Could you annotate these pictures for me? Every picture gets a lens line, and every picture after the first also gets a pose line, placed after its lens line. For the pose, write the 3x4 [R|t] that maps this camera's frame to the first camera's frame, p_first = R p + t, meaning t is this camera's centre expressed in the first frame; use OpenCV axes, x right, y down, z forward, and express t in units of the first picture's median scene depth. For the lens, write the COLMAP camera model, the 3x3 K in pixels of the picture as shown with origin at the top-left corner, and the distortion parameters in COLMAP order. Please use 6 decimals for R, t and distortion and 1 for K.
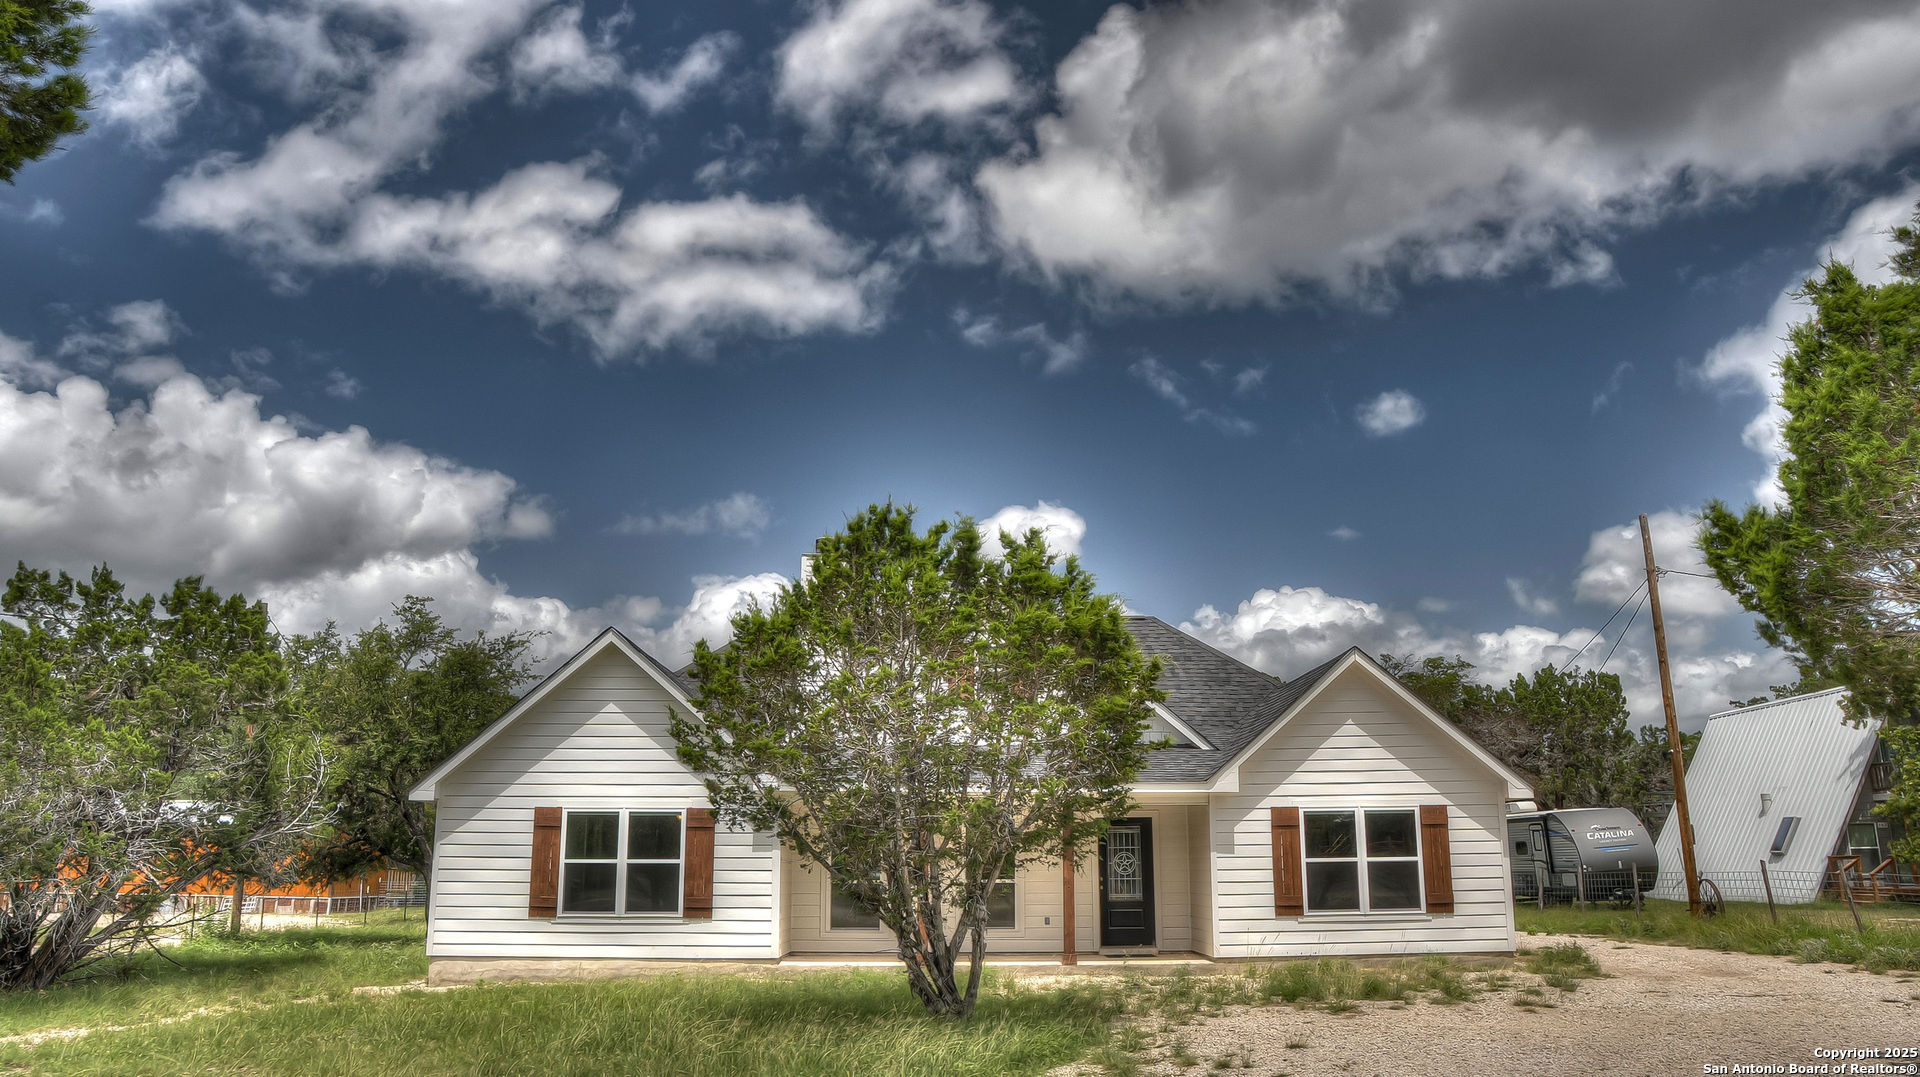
lens RADIAL K [[1309.2, 0, 960.0], [0, 1309.2, 538.5], [0, 0, 1]] dist [-0.105455, 0.097026]
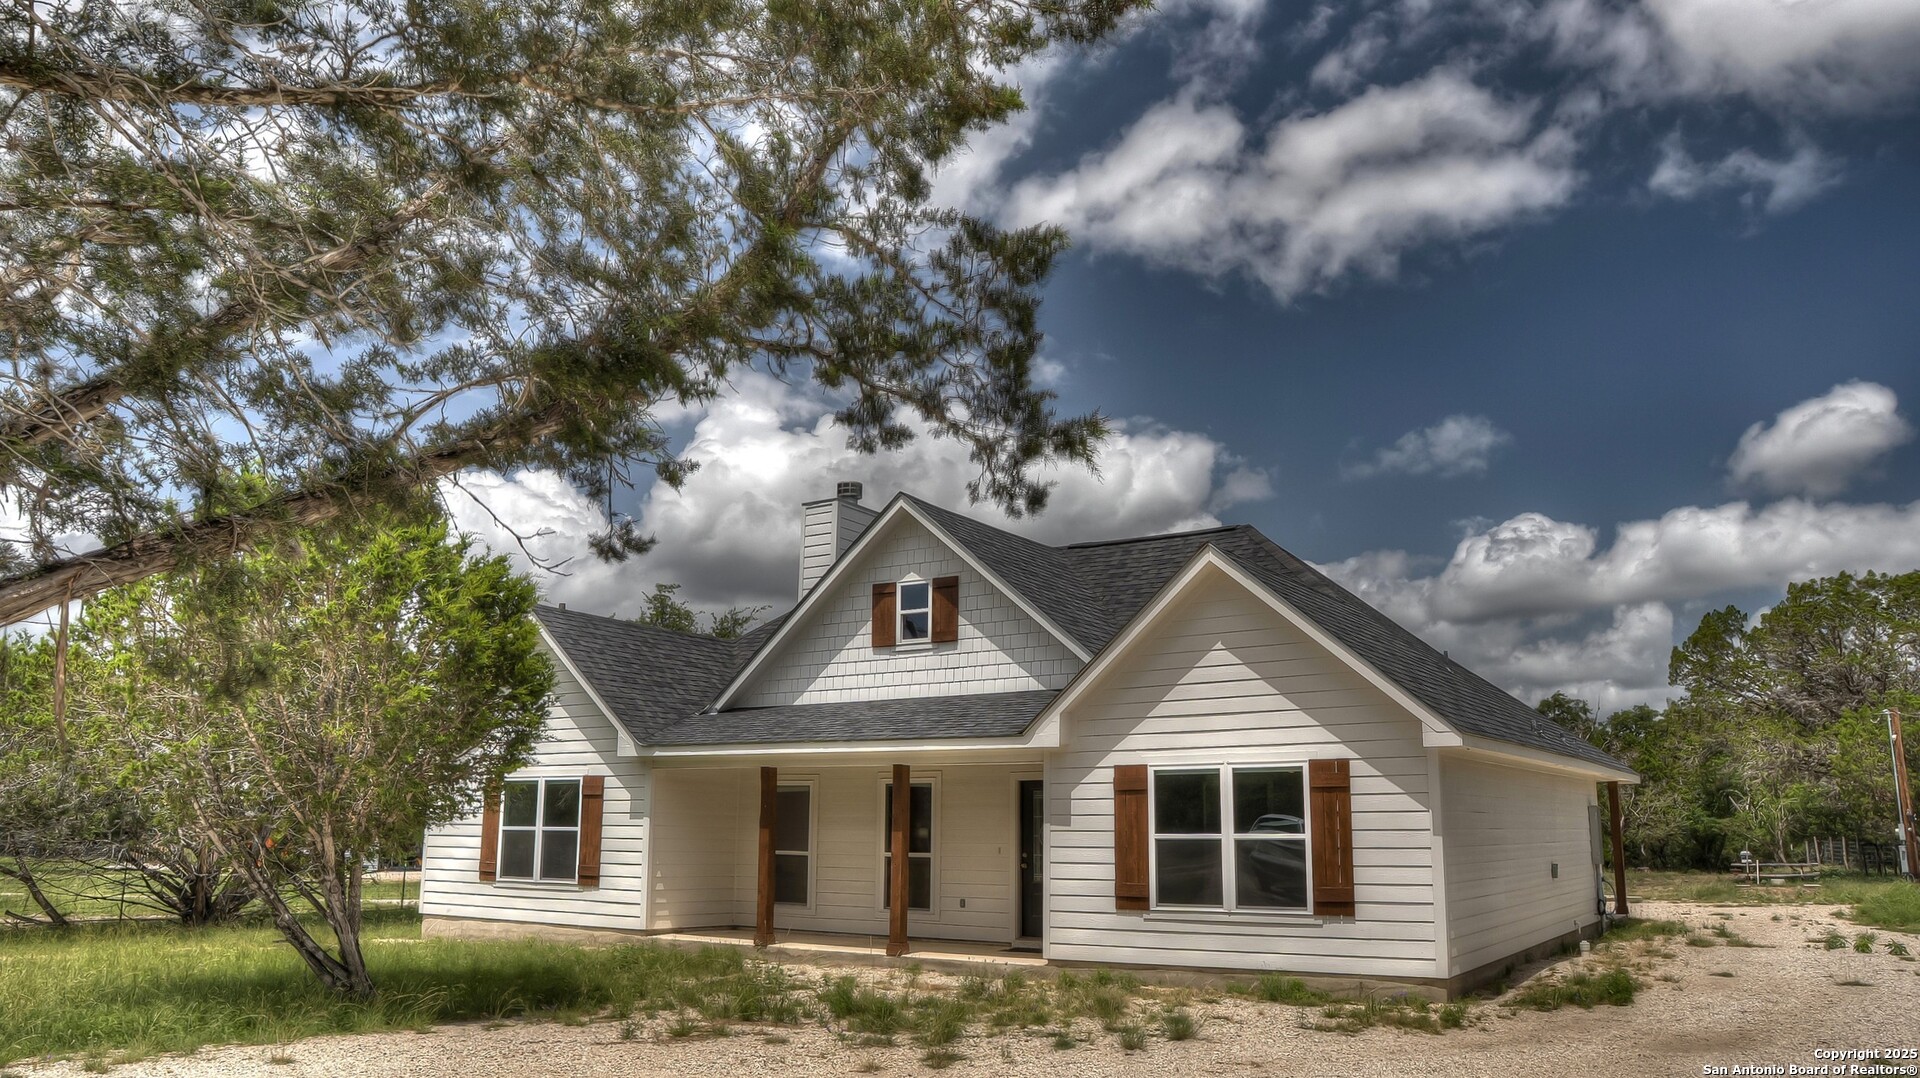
lens RADIAL K [[1406.5, 0, 960.0], [0, 1406.5, 539.0], [0, 0, 1]] dist [-0.111602, 0.070963]
pose [[0.825876, -0.107789, -0.553454, 0.628785], [0.126344, 0.991976, -0.004661, 0.069595], [0.549515, -0.066077, 0.832867, 0.284281]]
